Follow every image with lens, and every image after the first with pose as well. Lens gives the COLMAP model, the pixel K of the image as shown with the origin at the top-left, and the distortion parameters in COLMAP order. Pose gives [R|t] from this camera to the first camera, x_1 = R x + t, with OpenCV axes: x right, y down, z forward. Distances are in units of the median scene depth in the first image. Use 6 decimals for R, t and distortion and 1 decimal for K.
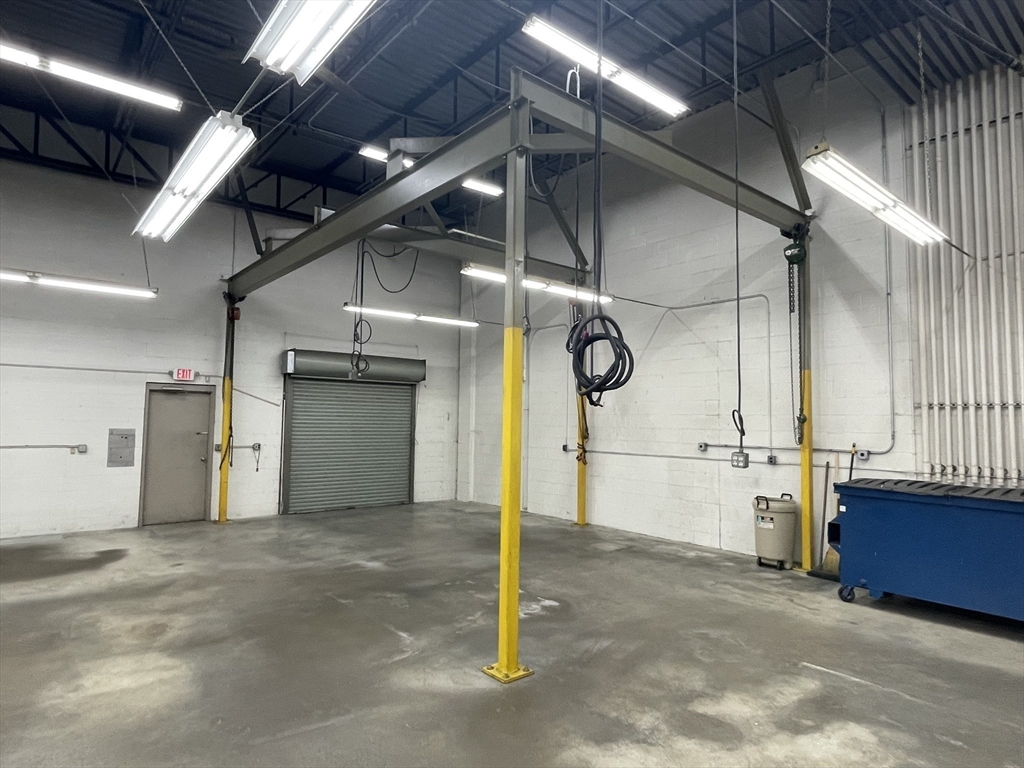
lens RADIAL K [[594.0, 0, 510.7], [0, 594.0, 383.8], [0, 0, 1]] dist [-0.001922, -0.003272]
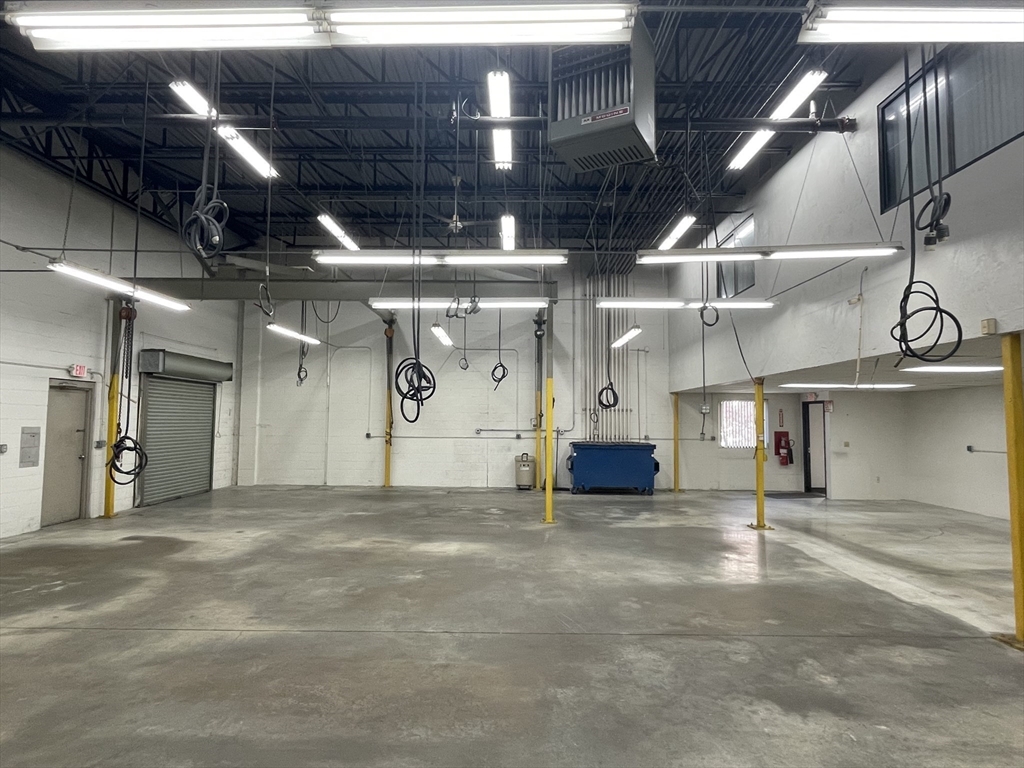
lens RADIAL K [[594.0, 0, 510.0], [0, 594.0, 384.0], [0, 0, 1]] dist [-0.001922, -0.003272]
pose [[0.641320, 0.038114, 0.766327, -1.072354], [-0.046599, 0.998857, -0.010682, -0.020971], [-0.765858, -0.028859, 0.642362, -0.221773]]
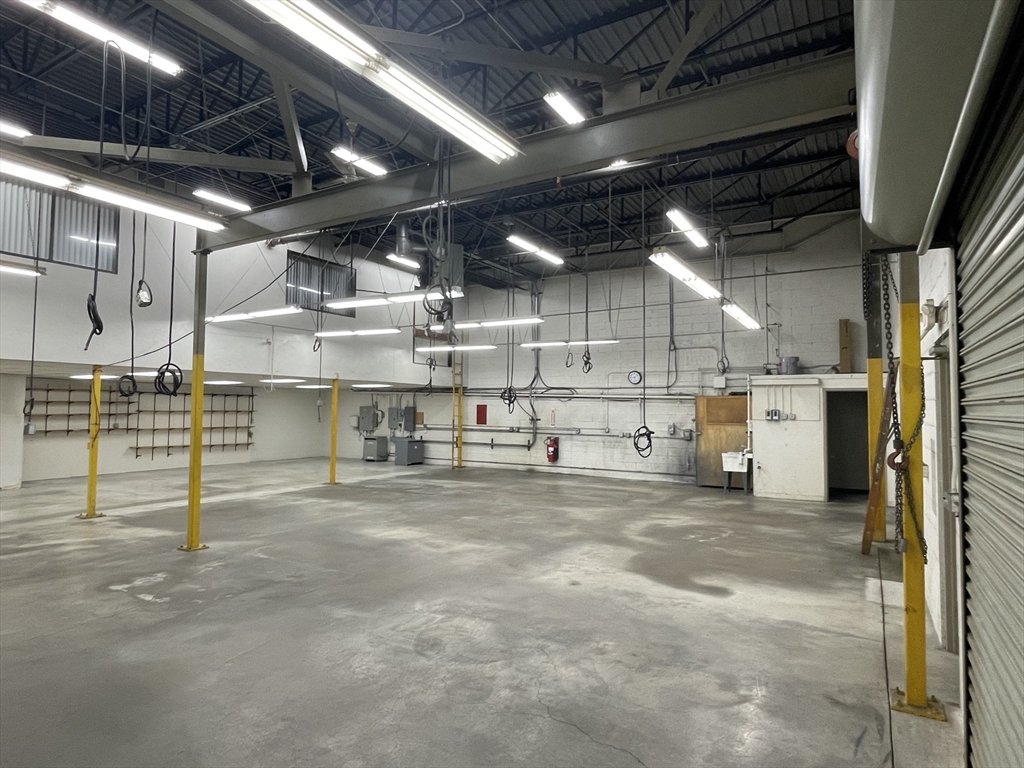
lens RADIAL K [[594.0, 0, 514.4], [0, 594.0, 378.8], [0, 0, 1]] dist [-0.001922, -0.003272]
pose [[-0.942184, -0.038646, -0.332859, -0.165227], [-0.000624, 0.993528, -0.113584, 0.097935], [0.335095, -0.106810, -0.936111, 1.660316]]
